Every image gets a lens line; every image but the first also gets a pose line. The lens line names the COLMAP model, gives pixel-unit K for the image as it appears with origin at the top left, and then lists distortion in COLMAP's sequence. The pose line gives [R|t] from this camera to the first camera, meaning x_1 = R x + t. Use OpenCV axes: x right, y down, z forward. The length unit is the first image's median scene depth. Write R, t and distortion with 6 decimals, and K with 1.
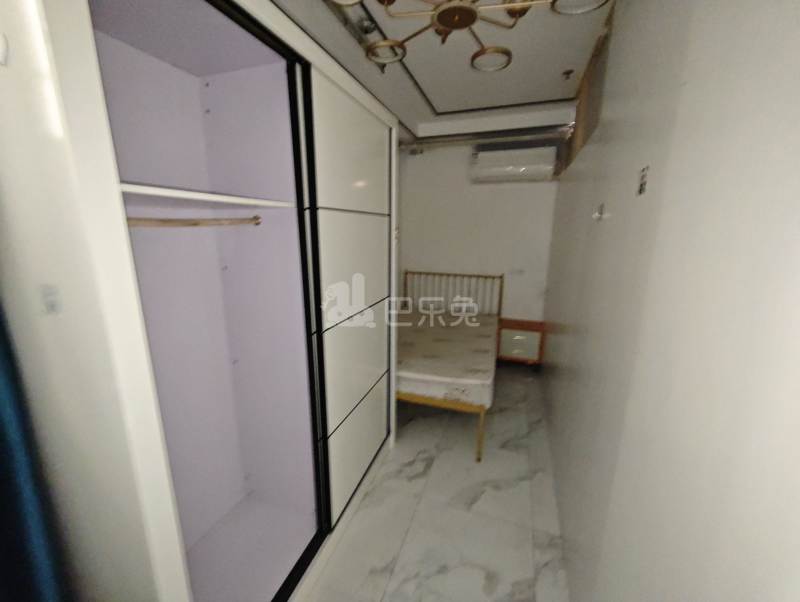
lens RADIAL K [[327.2, 0, 398.3], [0, 327.2, 300.0], [0, 0, 1]] dist [0.002469, -0.001449]
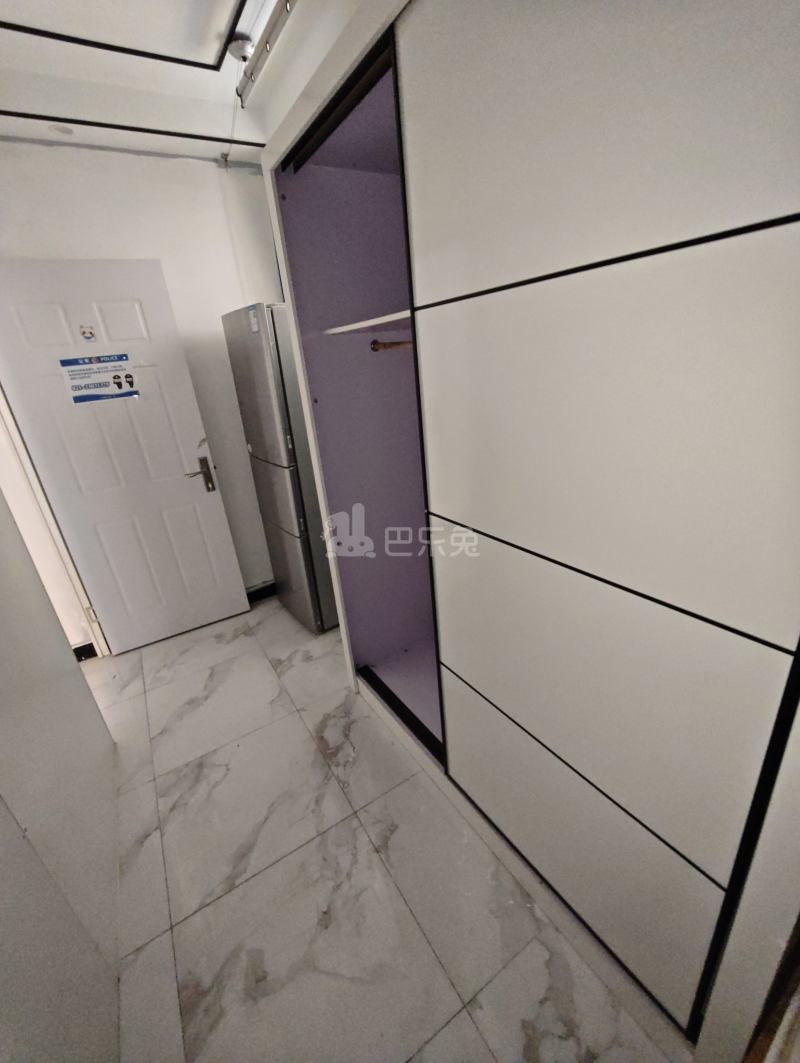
lens RADIAL K [[434.7, 0, 357.5], [0, 434.7, 493.6], [0, 0, 1]] dist [0.002469, -0.001449]
pose [[-0.653150, 0.266985, -0.708600, 0.339923], [-0.078113, 0.907033, 0.413750, -0.183239], [0.753189, 0.325592, -0.571574, 0.913077]]
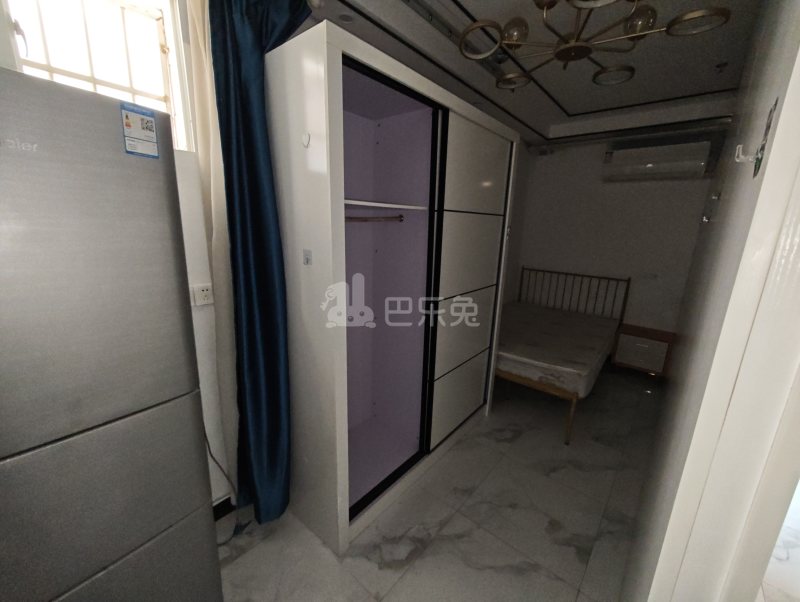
lens RADIAL K [[327.2, 0, 402.3], [0, 327.2, 301.4], [0, 0, 1]] dist [0.002469, -0.001449]
pose [[0.932297, 0.107007, -0.345503, 0.067021], [-0.101470, 0.994253, 0.034129, 0.044201], [0.347169, 0.003239, 0.937797, -0.218169]]
